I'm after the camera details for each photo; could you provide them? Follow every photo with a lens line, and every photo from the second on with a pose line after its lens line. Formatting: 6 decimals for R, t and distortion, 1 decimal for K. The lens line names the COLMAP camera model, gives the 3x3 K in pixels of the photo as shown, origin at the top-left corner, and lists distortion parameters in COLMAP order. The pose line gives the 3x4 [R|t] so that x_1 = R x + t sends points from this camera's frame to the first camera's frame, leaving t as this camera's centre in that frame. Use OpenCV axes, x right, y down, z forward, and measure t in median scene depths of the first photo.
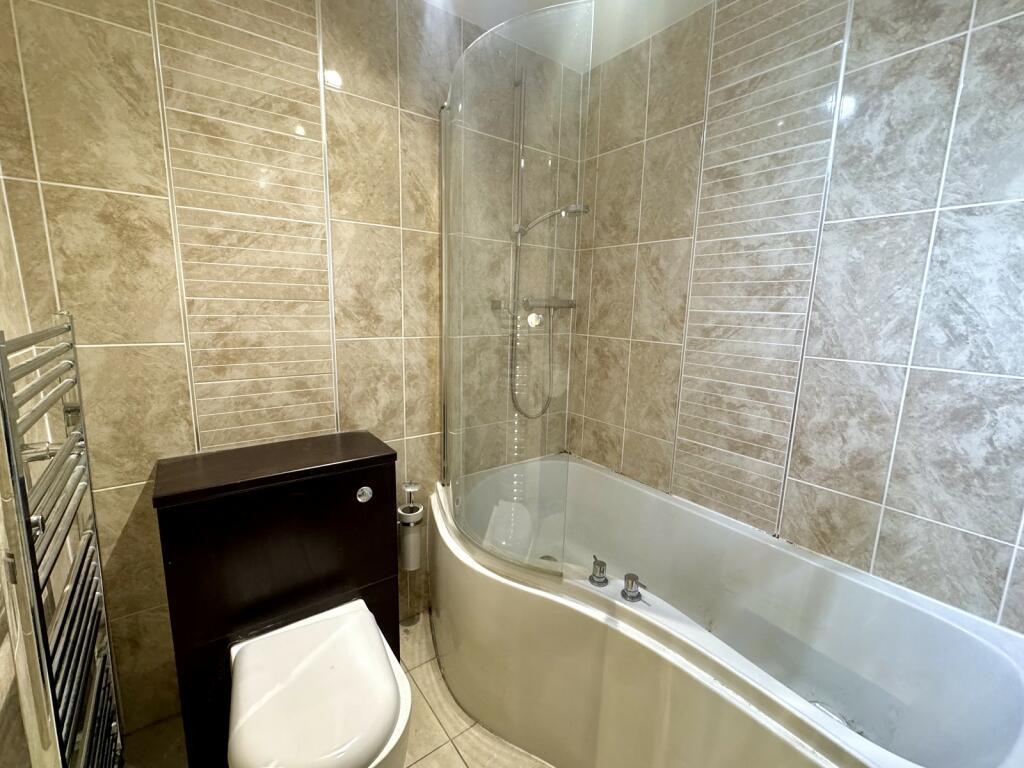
lens RADIAL K [[430.7, 0, 512.0], [0, 430.7, 384.0], [0, 0, 1]] dist [-0.002467, -0.000258]
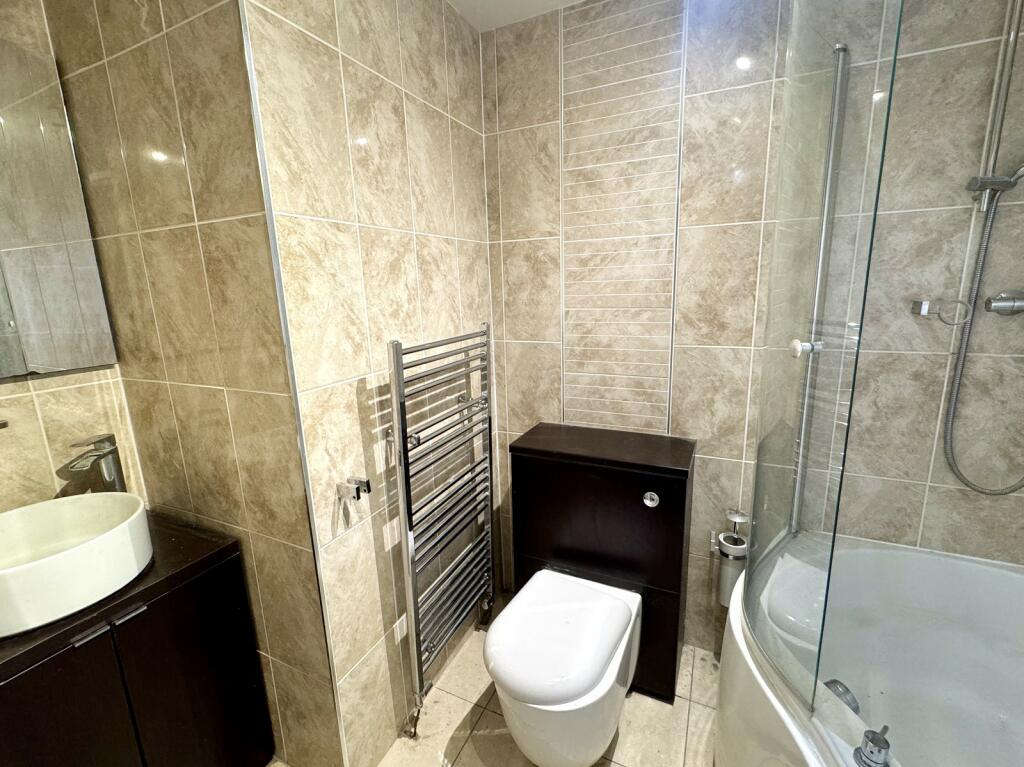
lens RADIAL K [[458.4, 0, 512.0], [0, 458.4, 383.5], [0, 0, 1]] dist [-0.000976, 0.000110]
pose [[0.471664, 0.149122, -0.869078, 0.404848], [-0.118541, 0.987373, 0.105085, -0.092248], [0.873774, 0.053456, 0.483385, 0.159856]]
